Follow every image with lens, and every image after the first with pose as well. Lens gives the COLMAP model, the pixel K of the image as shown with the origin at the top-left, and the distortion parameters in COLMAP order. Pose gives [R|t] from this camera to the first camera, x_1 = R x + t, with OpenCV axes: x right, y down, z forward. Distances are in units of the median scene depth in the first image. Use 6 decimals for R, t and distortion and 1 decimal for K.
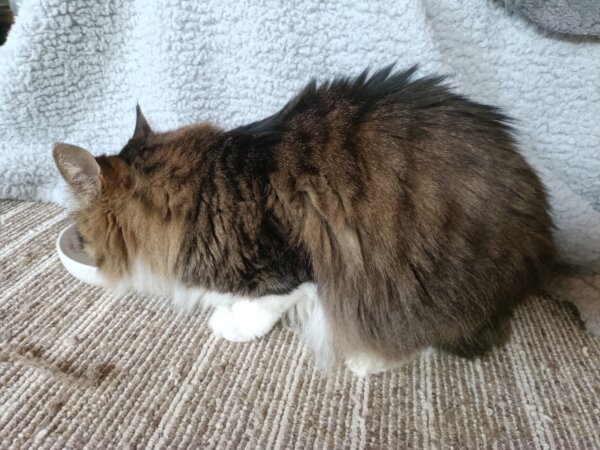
lens RADIAL K [[452.7, 0, 300.7], [0, 452.7, 224.3], [0, 0, 1]] dist [0.001494, -0.009855]
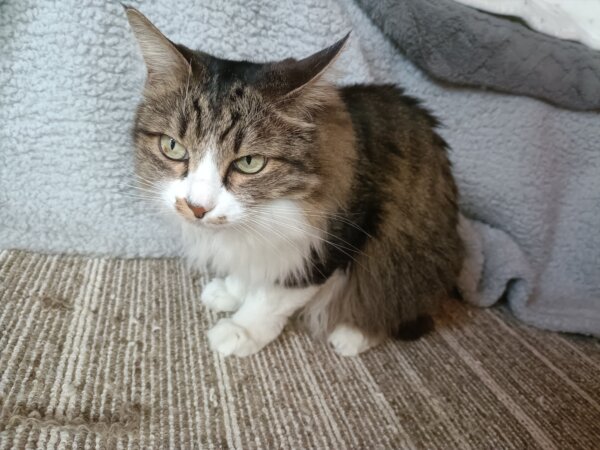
lens RADIAL K [[452.7, 0, 296.4], [0, 452.7, 228.3], [0, 0, 1]] dist [0.001494, -0.009855]
pose [[0.873830, -0.060760, 0.482421, -0.468574], [0.081169, 0.996468, -0.021521, 0.013092], [-0.479409, 0.057963, 0.875675, 0.052046]]
